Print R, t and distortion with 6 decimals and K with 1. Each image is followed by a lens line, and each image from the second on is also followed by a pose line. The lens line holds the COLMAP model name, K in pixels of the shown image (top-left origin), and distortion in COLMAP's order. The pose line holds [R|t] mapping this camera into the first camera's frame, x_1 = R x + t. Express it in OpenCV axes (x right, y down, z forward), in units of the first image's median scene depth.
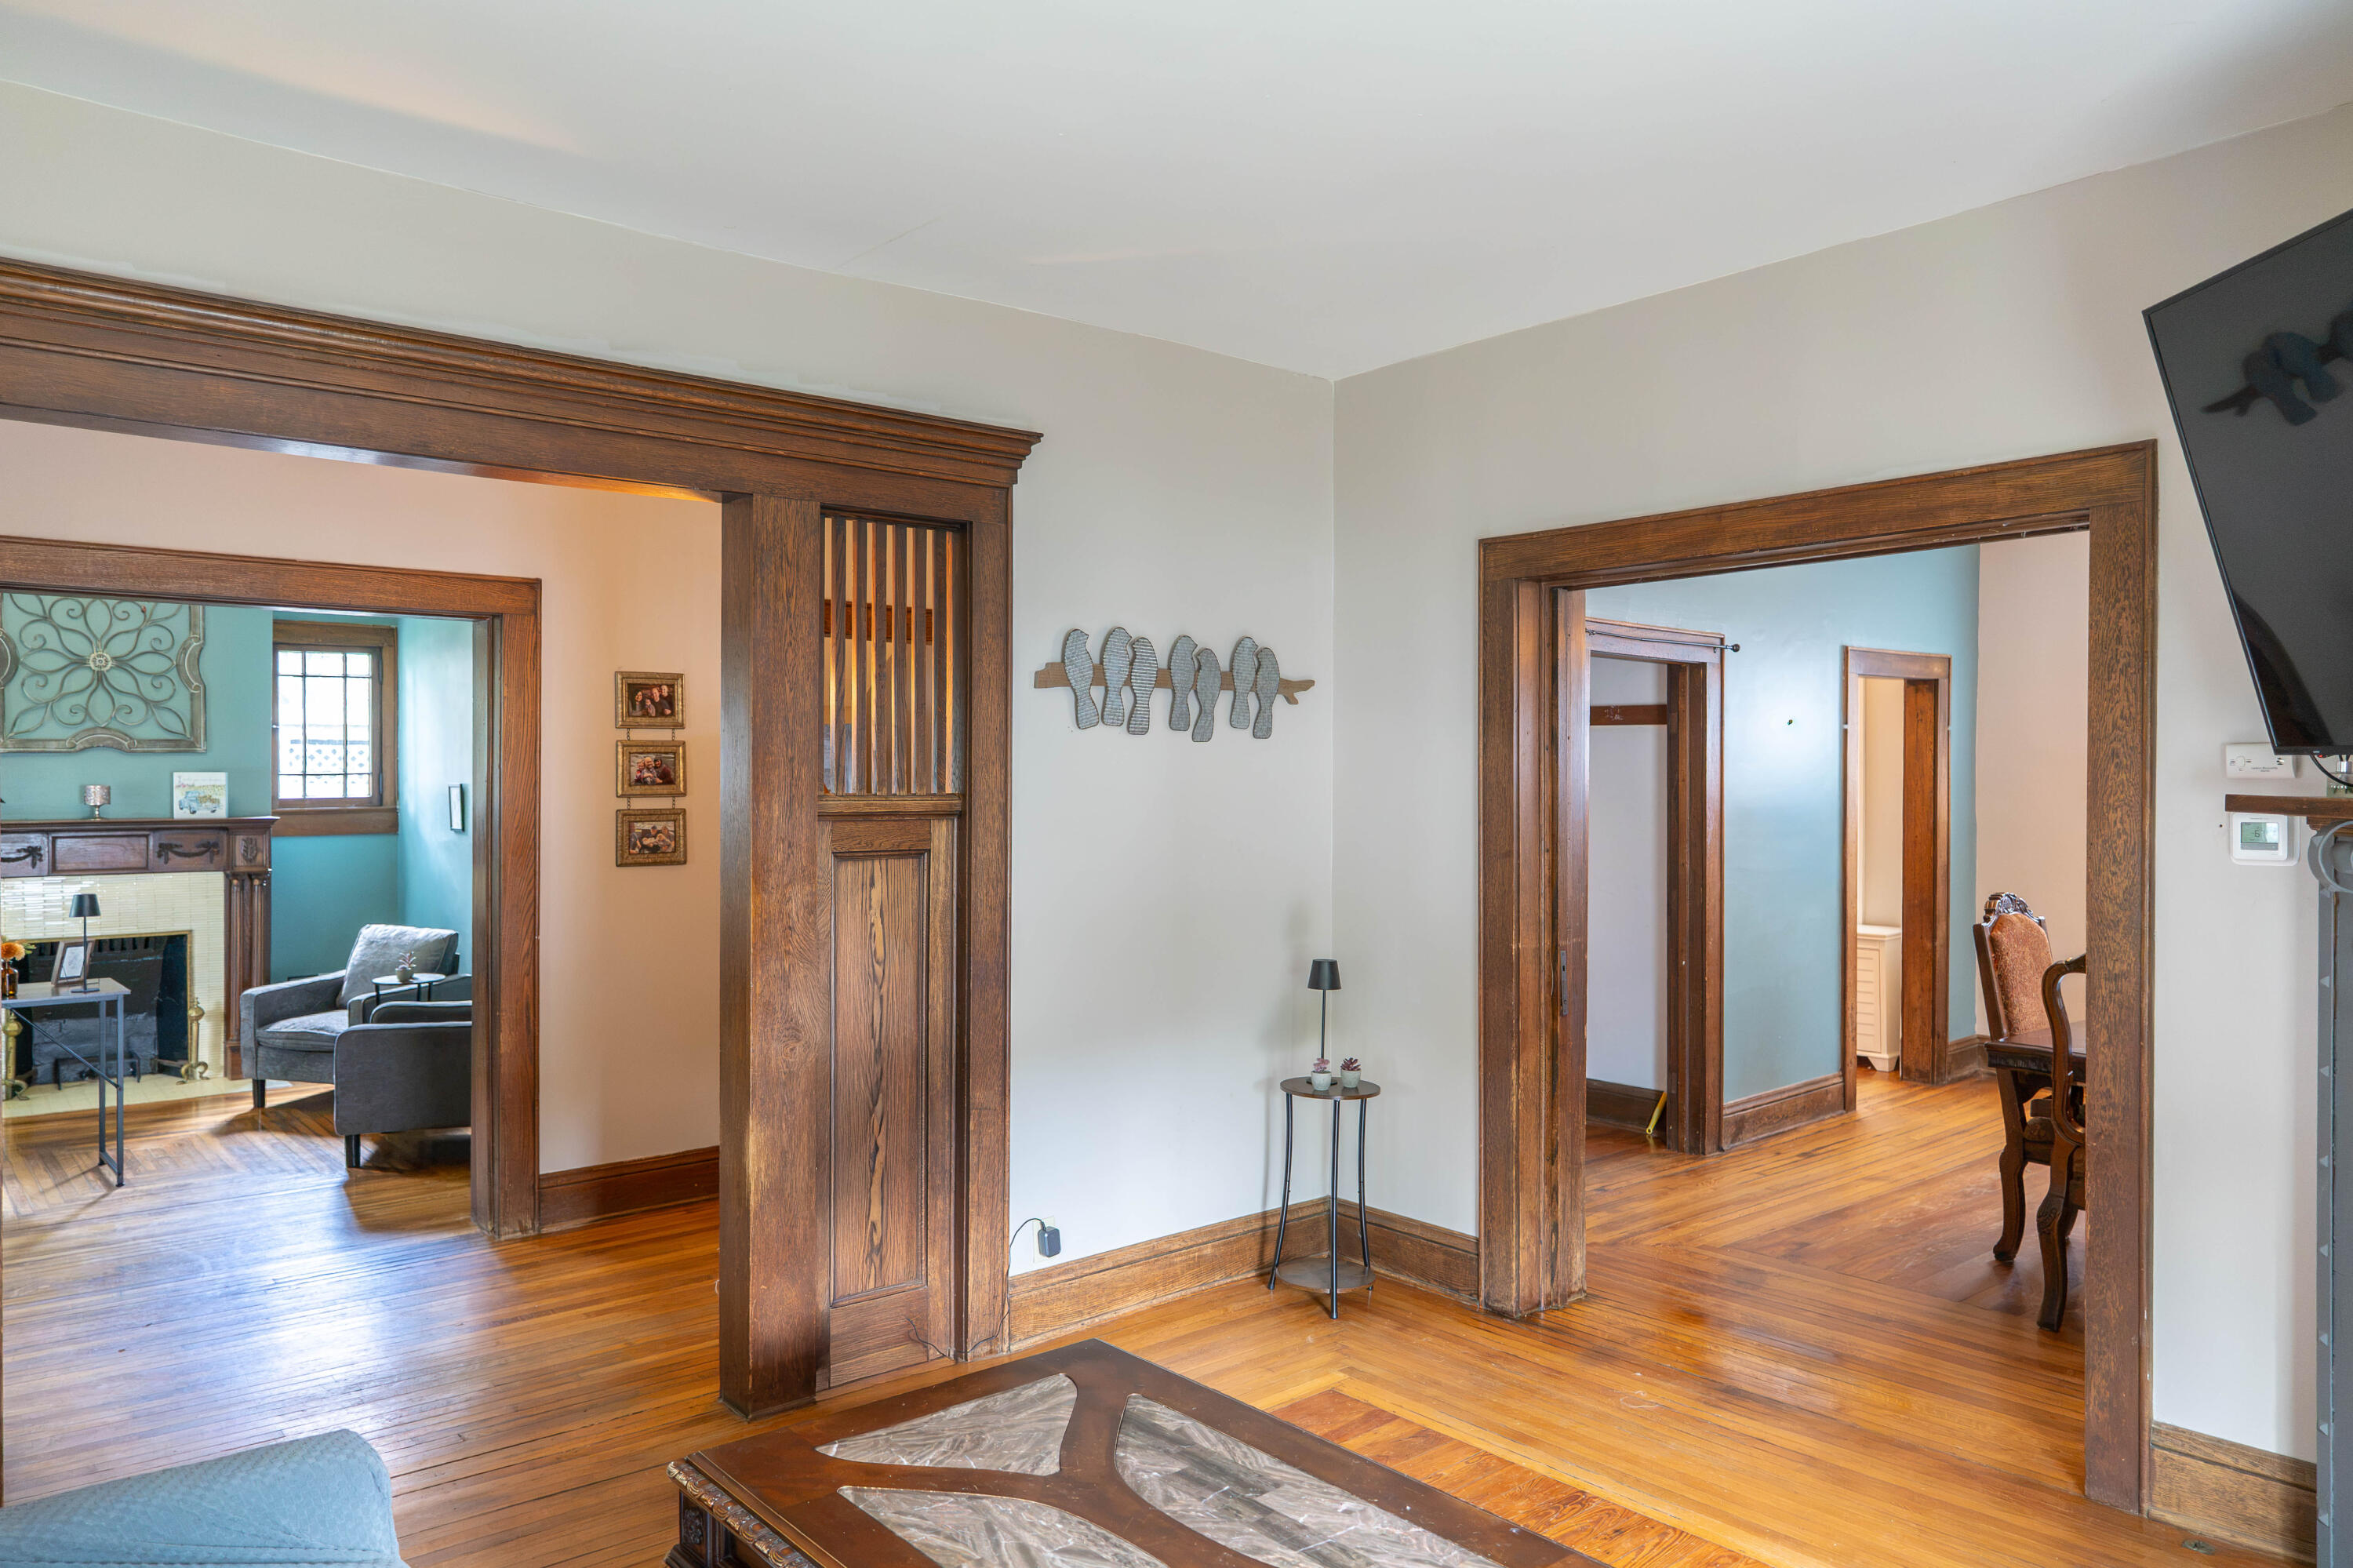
lens RADIAL K [[1598.3, 0, 1182.6], [0, 1598.3, 785.8], [0, 0, 1]] dist [-0.007574, 0.001269]
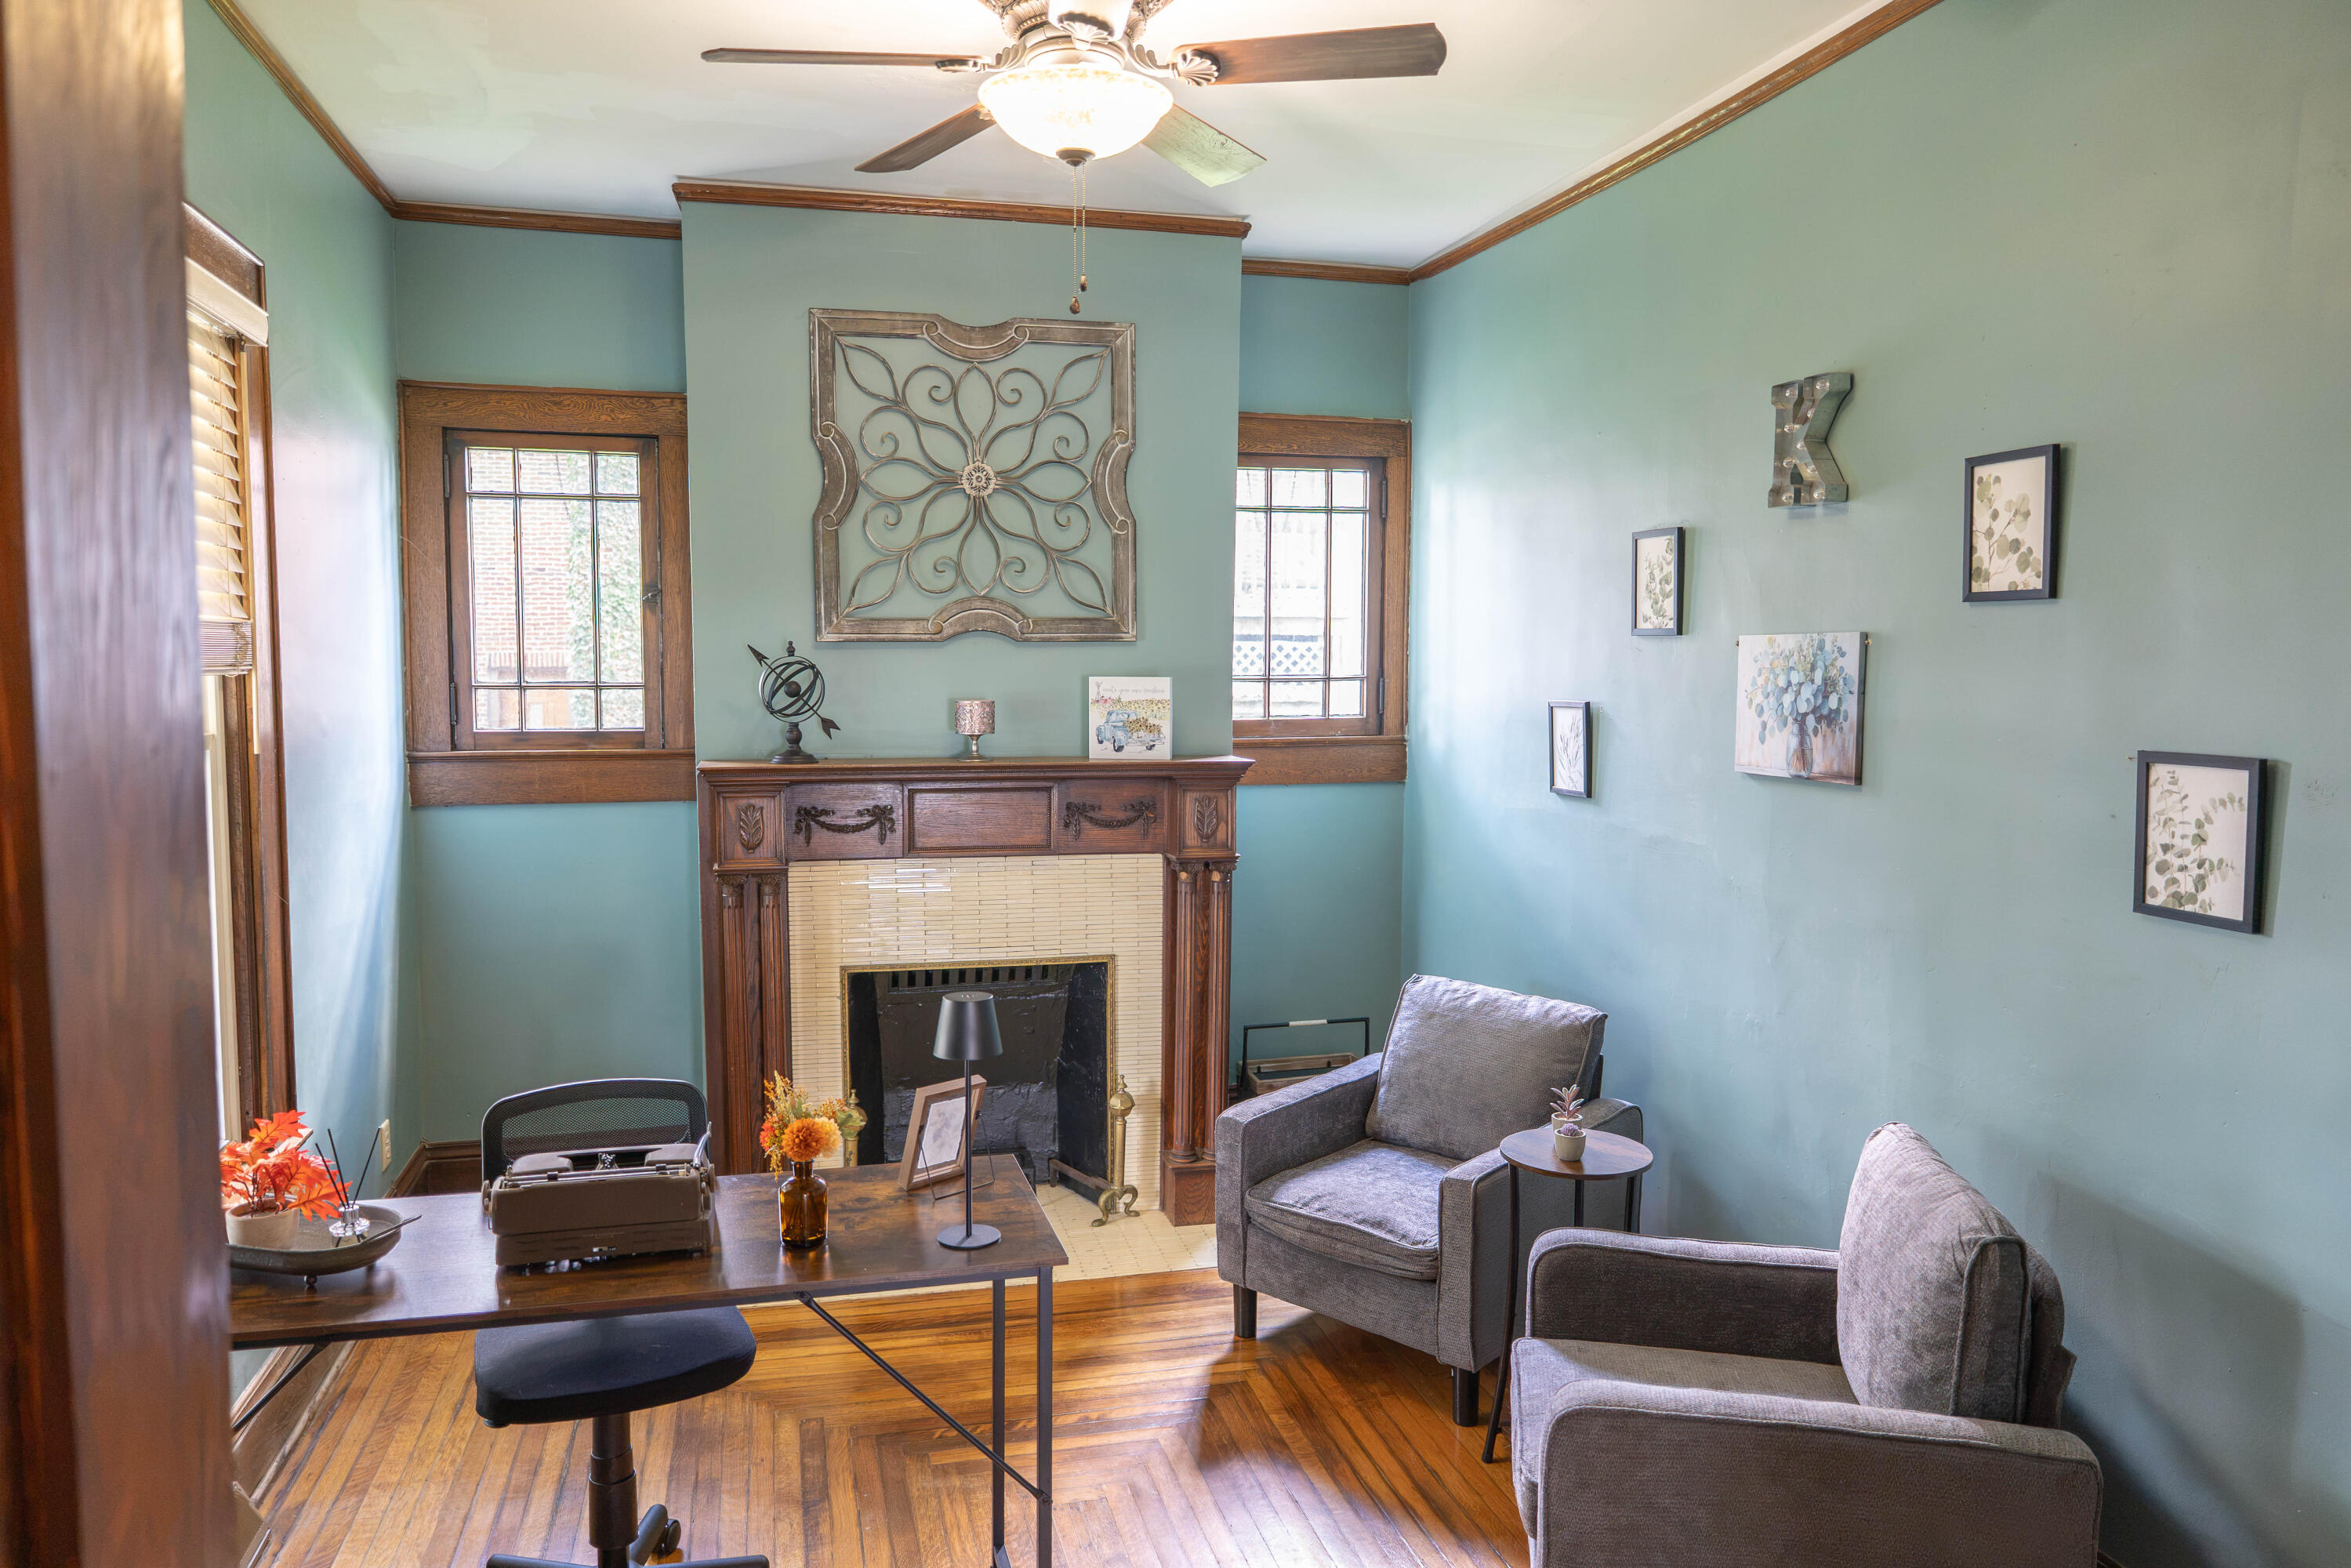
lens RADIAL K [[1597.0, 0, 1181.6], [0, 1597.0, 785.8], [0, 0, 1]] dist [-0.007574, 0.001269]
pose [[0.897914, 0.035725, -0.438719, -0.354061], [-0.006977, 0.997731, 0.066966, -0.007922], [0.440116, -0.057068, 0.896126, 0.506181]]
